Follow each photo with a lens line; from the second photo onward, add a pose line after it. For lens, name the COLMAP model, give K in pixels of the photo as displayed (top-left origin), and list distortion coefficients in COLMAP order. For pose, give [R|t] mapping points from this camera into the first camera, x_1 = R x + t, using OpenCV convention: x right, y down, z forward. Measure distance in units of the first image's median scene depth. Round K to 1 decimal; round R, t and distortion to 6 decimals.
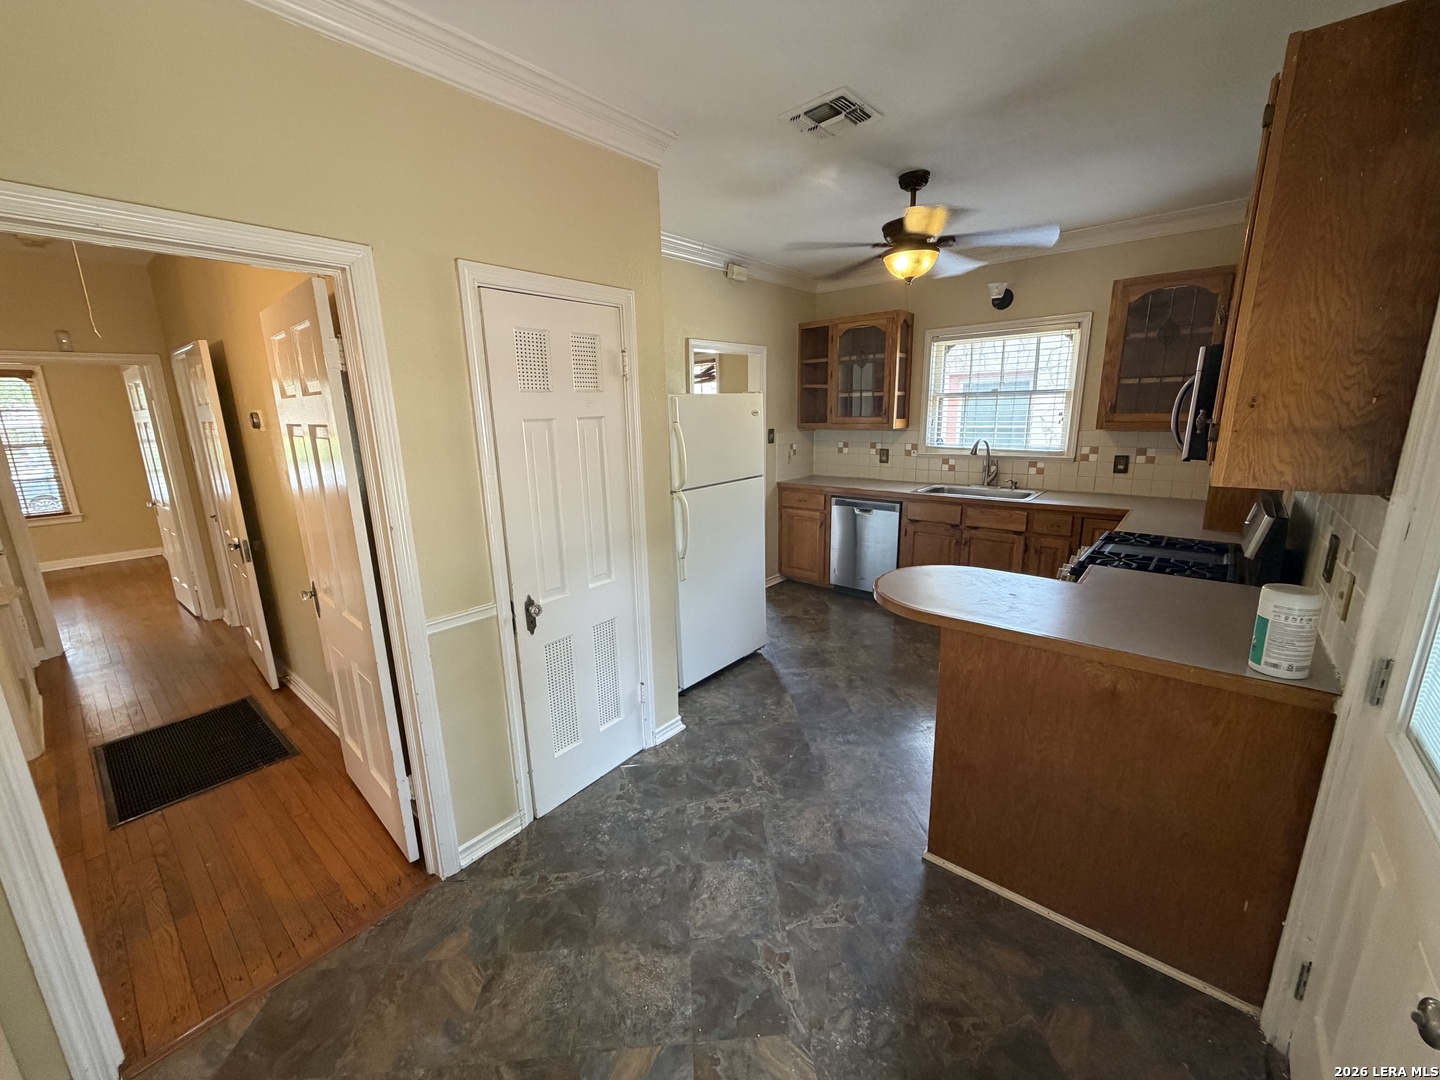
lens RADIAL K [[572.6, 0, 714.1], [0, 572.6, 539.0], [0, 0, 1]] dist [0.000391, 0.000102]
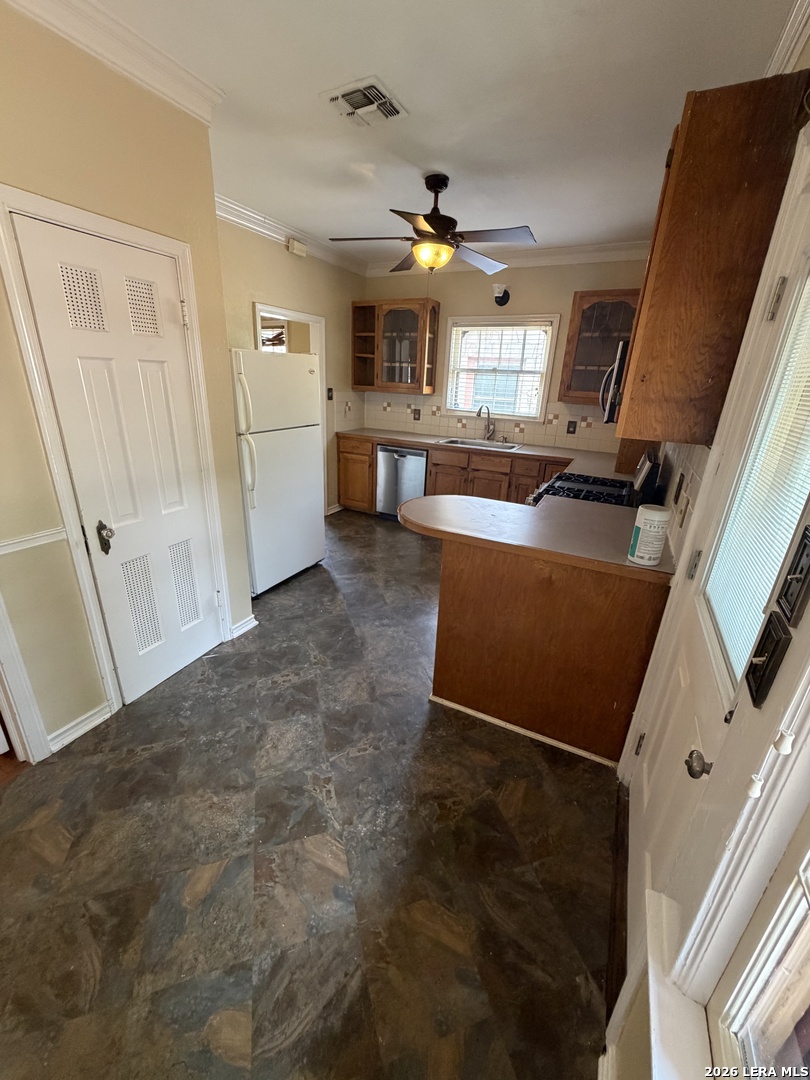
lens RADIAL K [[429.4, 0, 405.8], [0, 429.4, 537.5], [0, 0, 1]] dist [0.000391, 0.000102]
pose [[0.969317, -0.022529, 0.244778, 0.042104], [-0.010147, 0.991275, 0.131418, 0.011354], [-0.245603, -0.129870, 0.960632, 0.026928]]
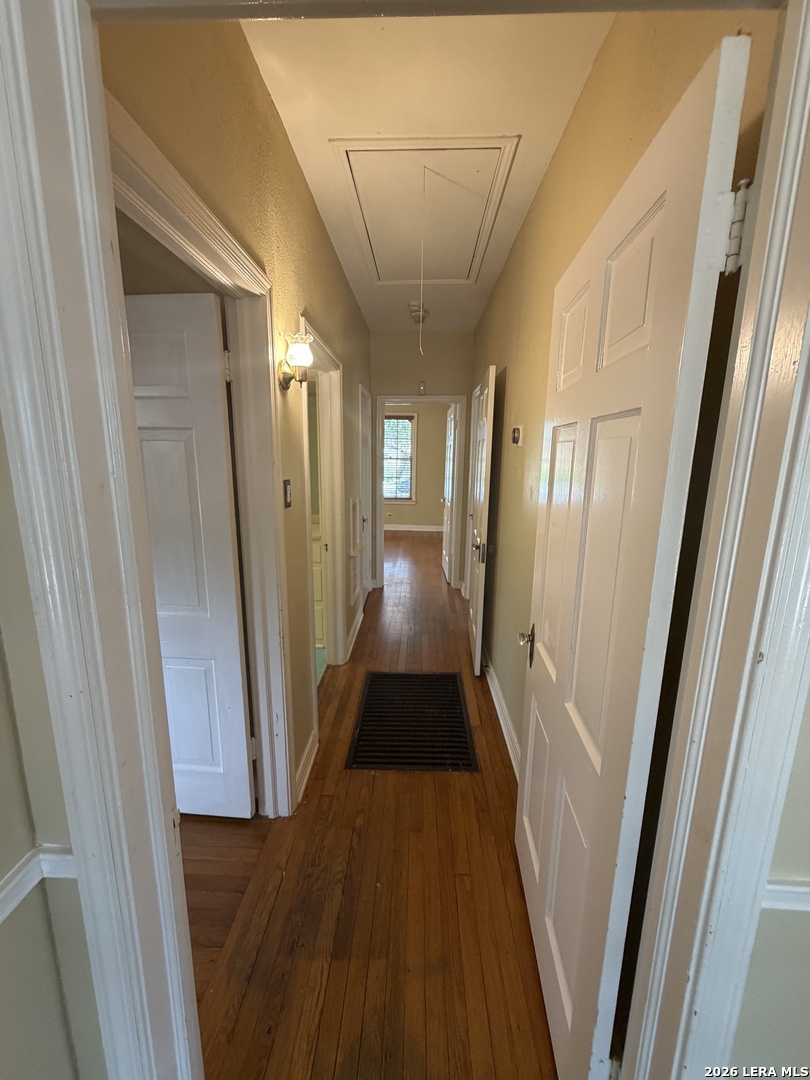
lens RADIAL K [[429.4, 0, 405.1], [0, 429.4, 535.7], [0, 0, 1]] dist [0.000391, 0.000102]
pose [[0.622812, 0.180494, -0.761267, -0.337380], [-0.202024, 0.977128, 0.066392, -0.046504], [0.755838, 0.112444, 0.645031, 0.411376]]
